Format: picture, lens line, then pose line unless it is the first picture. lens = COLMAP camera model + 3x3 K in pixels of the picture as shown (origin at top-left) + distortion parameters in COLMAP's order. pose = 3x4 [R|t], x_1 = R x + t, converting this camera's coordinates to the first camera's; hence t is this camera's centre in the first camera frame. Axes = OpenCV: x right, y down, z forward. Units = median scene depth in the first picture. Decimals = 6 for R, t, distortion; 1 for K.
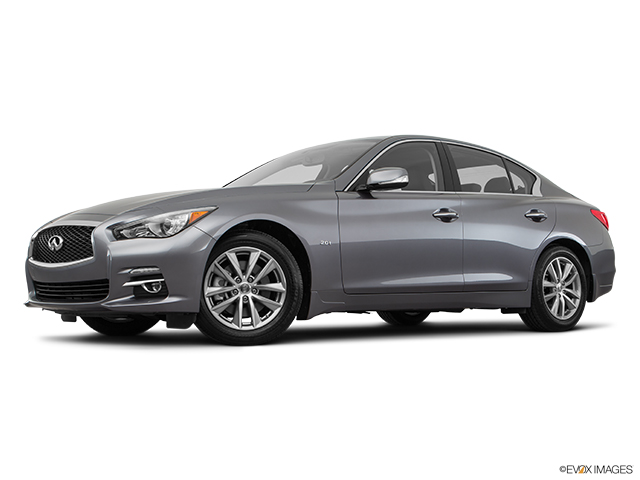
lens RADIAL K [[840.8, 0, 320.0], [0, 840.8, 240.0], [0, 0, 1]] dist [0.122455, -0.002843]
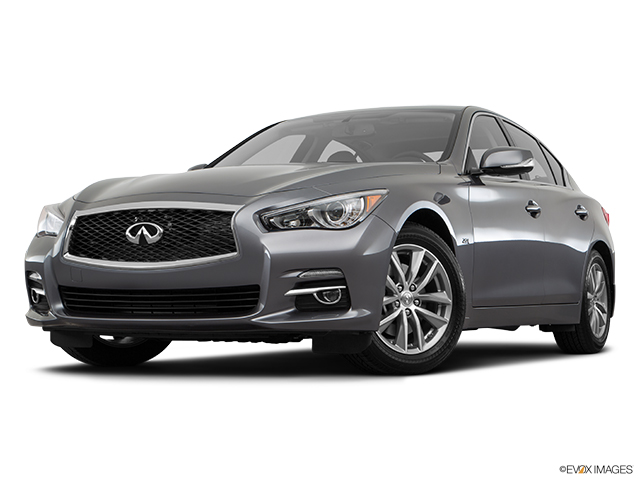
lens RADIAL K [[1144.7, 0, 320.0], [0, 1144.7, 240.0], [0, 0, 1]] dist [0.013468, 0.057452]
pose [[0.926004, 0.021074, 0.376924, -0.545210], [-0.021153, 0.999769, -0.003931, 0.010034], [-0.376920, -0.004333, 0.926236, 0.076663]]
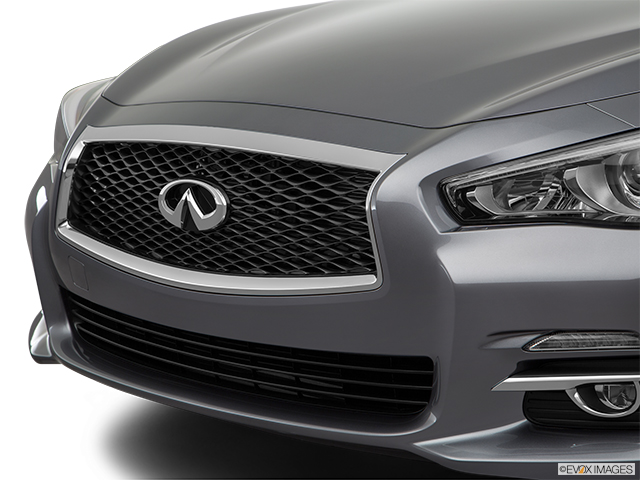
lens RADIAL K [[1625.9, 0, 320.0], [0, 1625.9, 240.0], [0, 0, 1]] dist [0.269181, -0.107996]
pose [[0.998156, 0.000871, 0.060701, -0.308484], [-0.011783, 0.983663, 0.179632, -0.090260], [-0.059553, -0.180015, 0.981859, 0.440311]]
